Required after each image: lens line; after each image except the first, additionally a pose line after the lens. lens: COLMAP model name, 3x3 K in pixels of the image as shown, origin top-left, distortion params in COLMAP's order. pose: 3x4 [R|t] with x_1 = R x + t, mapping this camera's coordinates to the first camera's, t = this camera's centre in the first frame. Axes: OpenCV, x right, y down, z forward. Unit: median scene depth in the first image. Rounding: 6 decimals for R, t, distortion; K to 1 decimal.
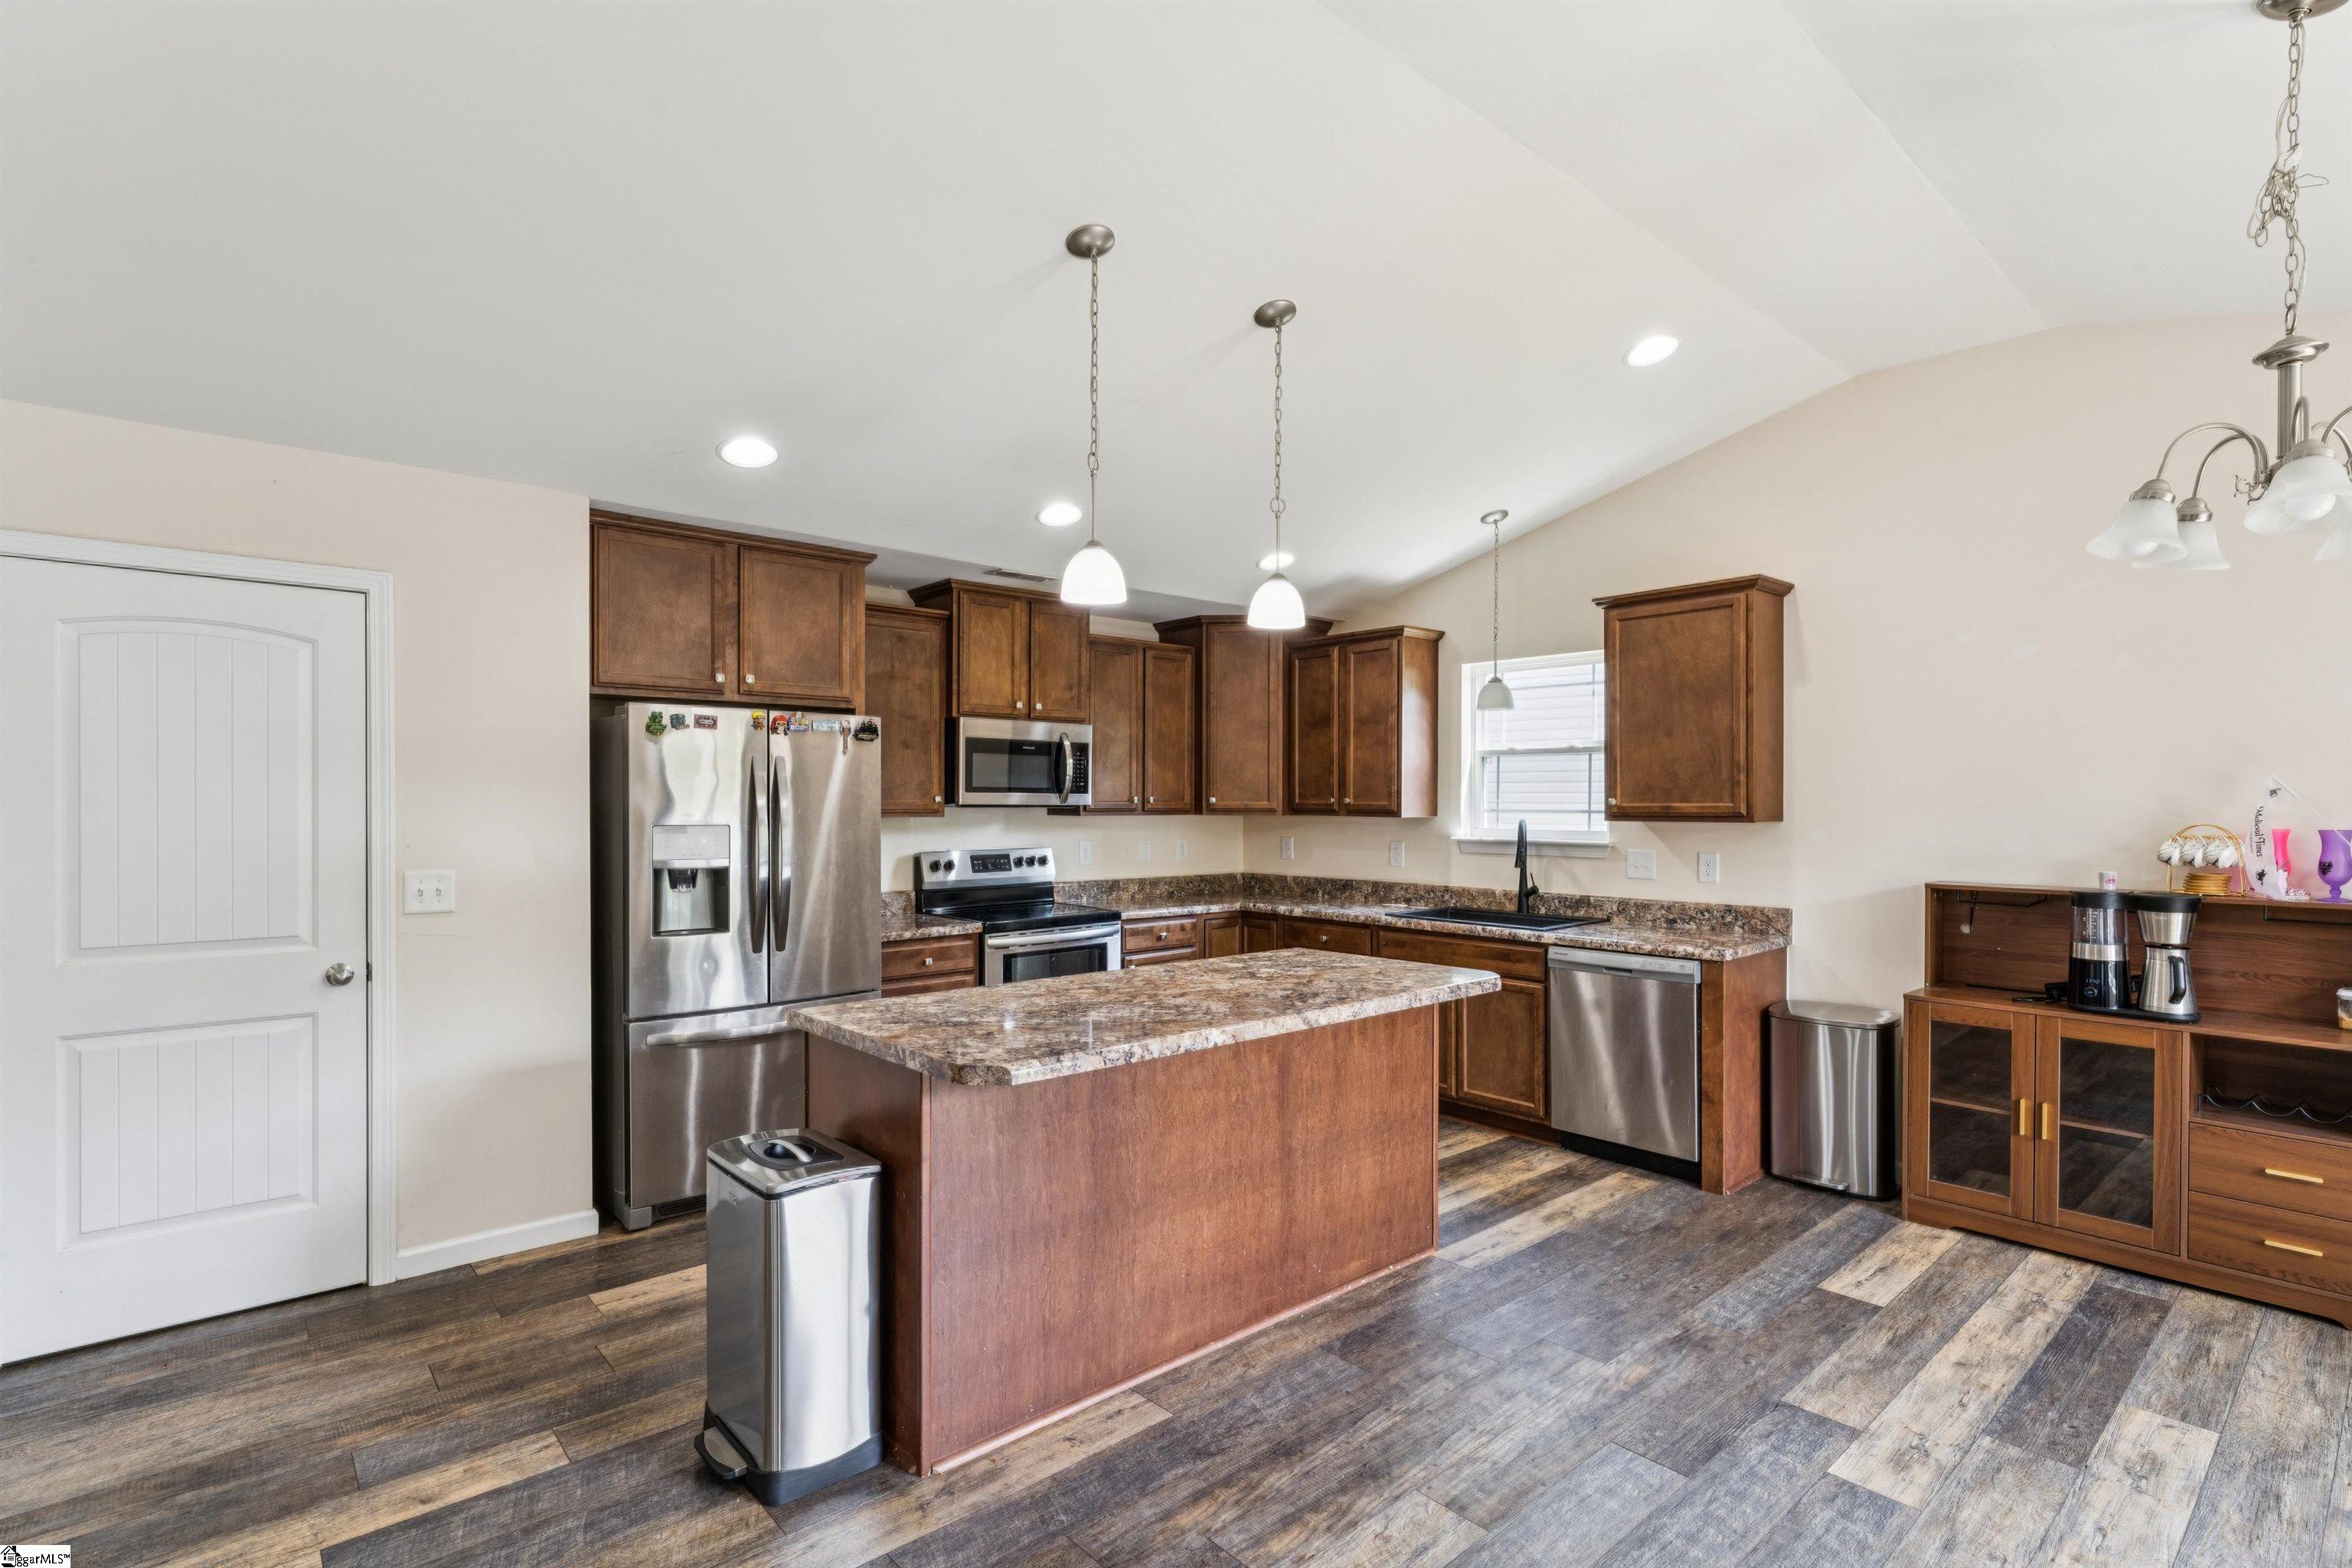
lens RADIAL K [[1105.4, 0, 1201.7], [0, 1105.4, 815.8], [0, 0, 1]] dist [-0.001859, -0.000312]
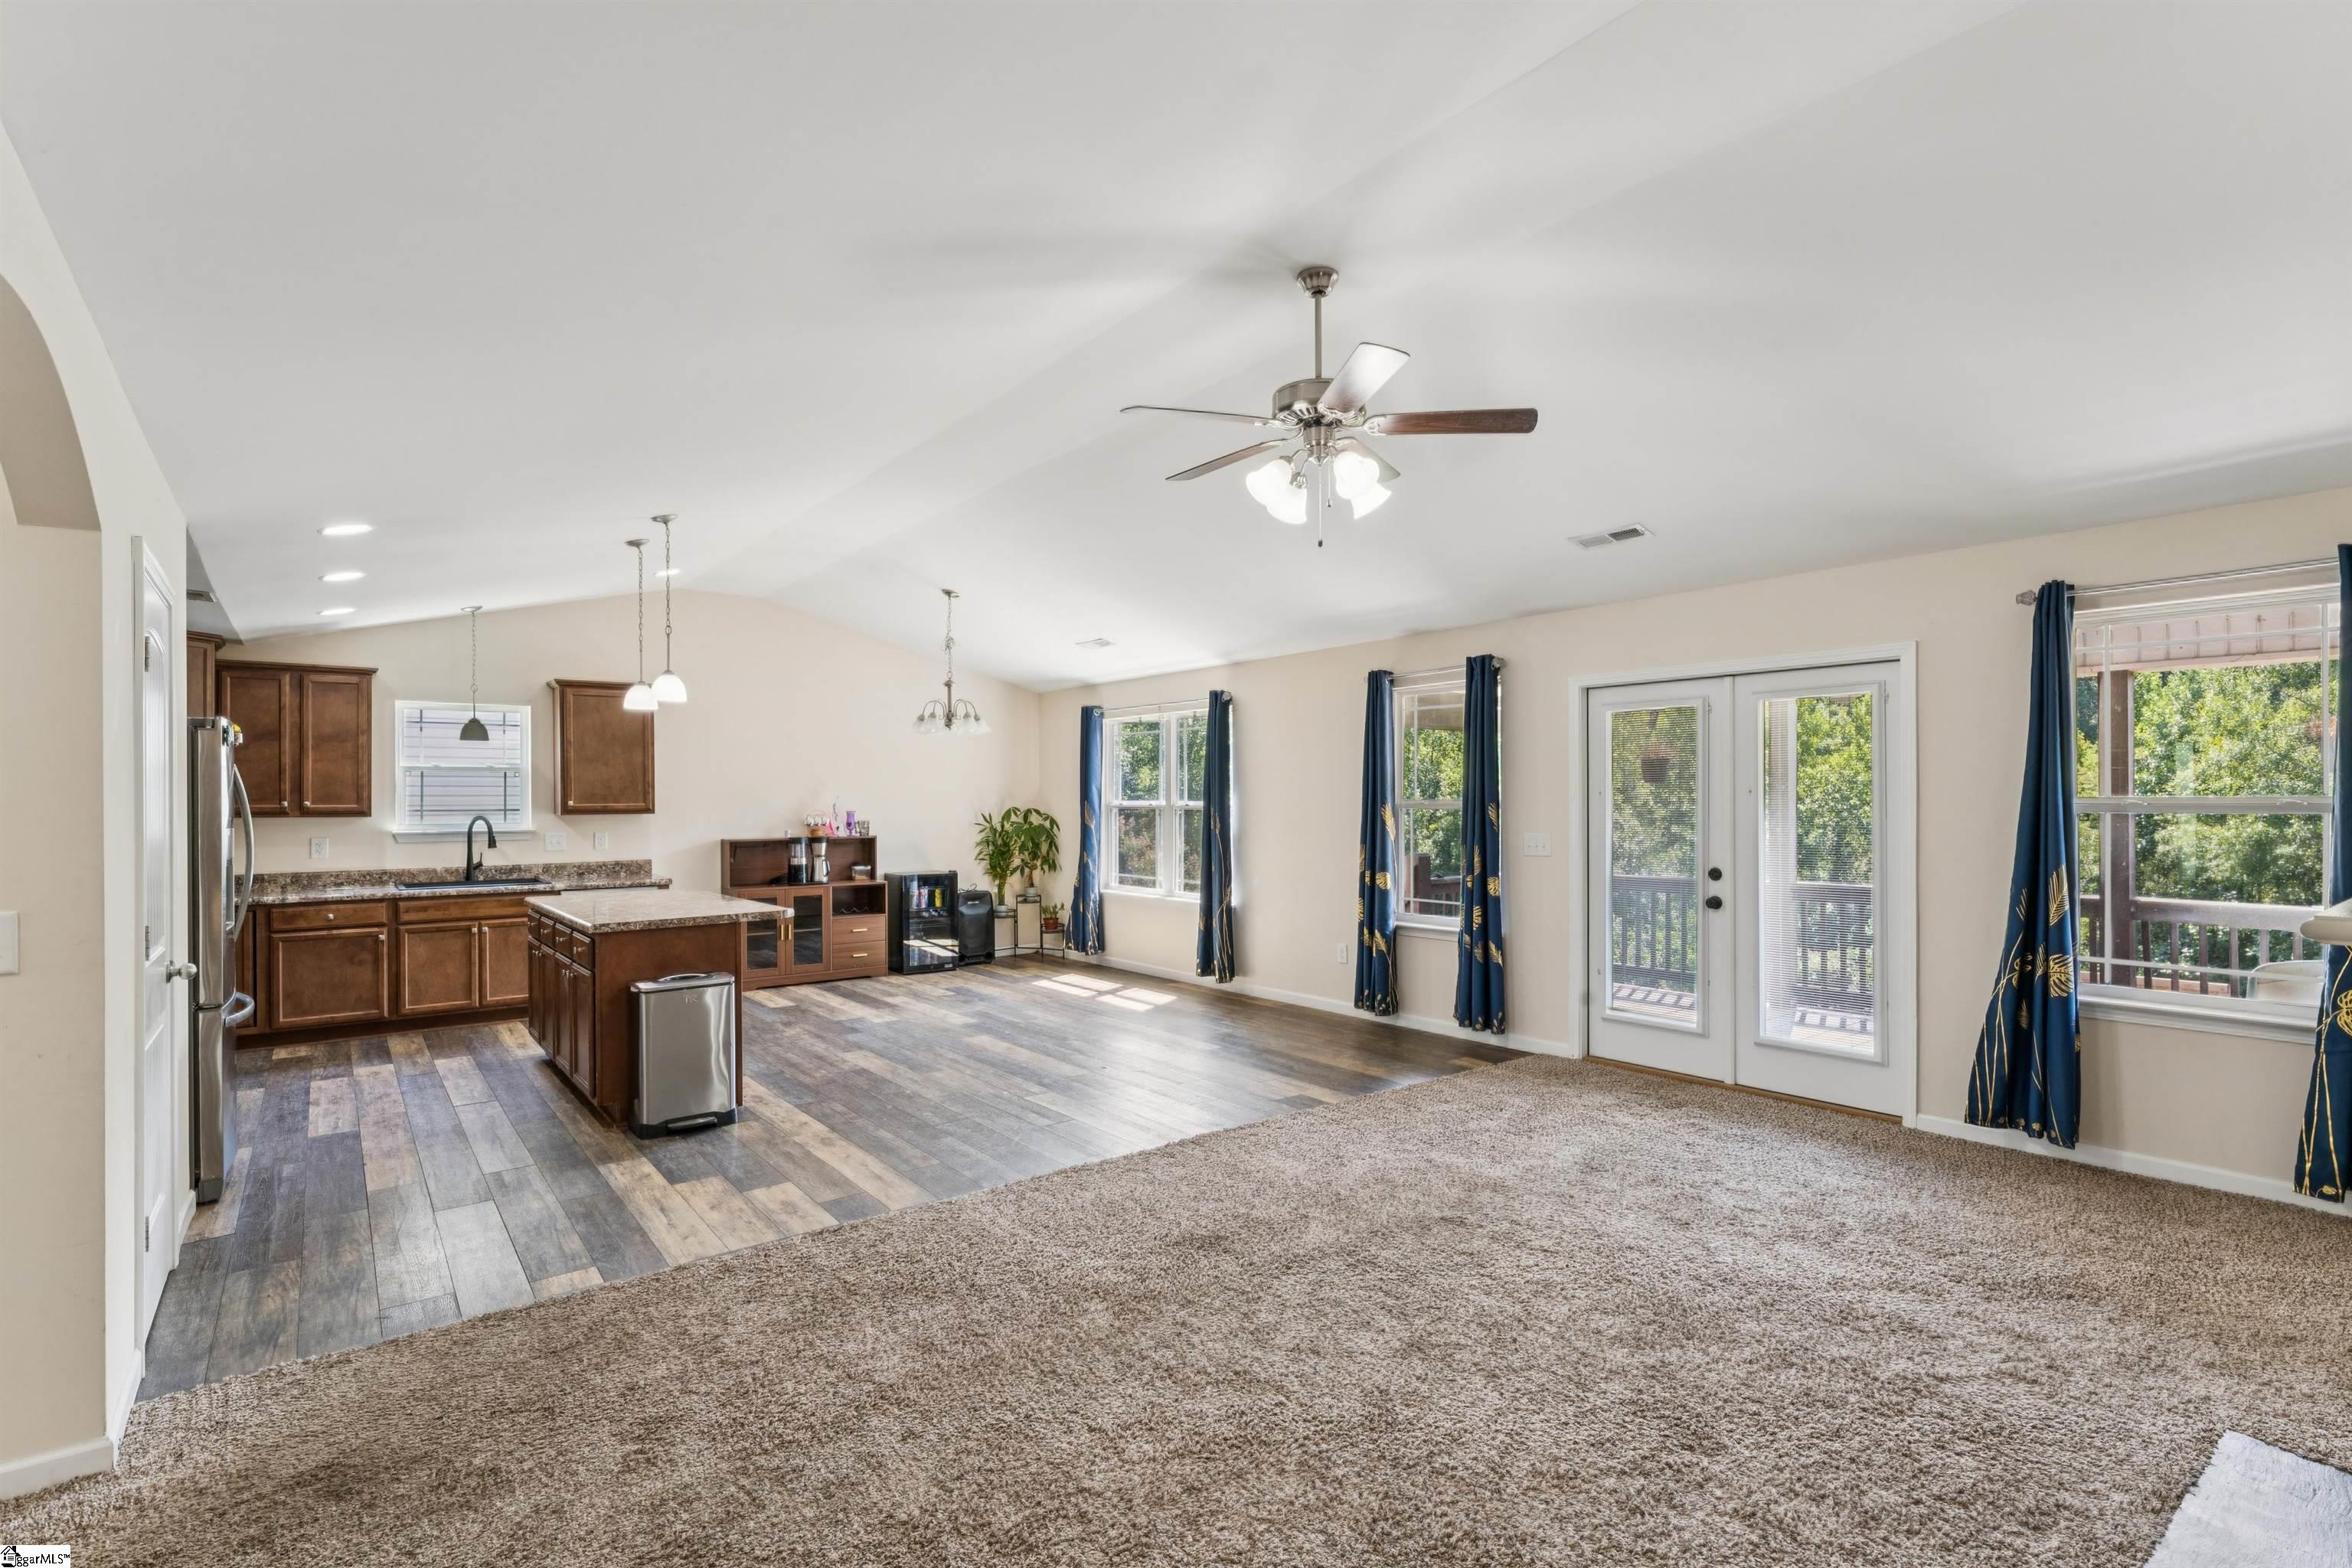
lens RADIAL K [[1105.4, 0, 1148.1], [0, 1105.4, 780.4], [0, 0, 1]] dist [-0.001859, -0.000312]
pose [[0.089947, 0.016586, 0.995808, -1.315422], [0.019596, 0.999638, -0.018420, 0.000836], [-0.995754, 0.021171, 0.089590, -0.014802]]
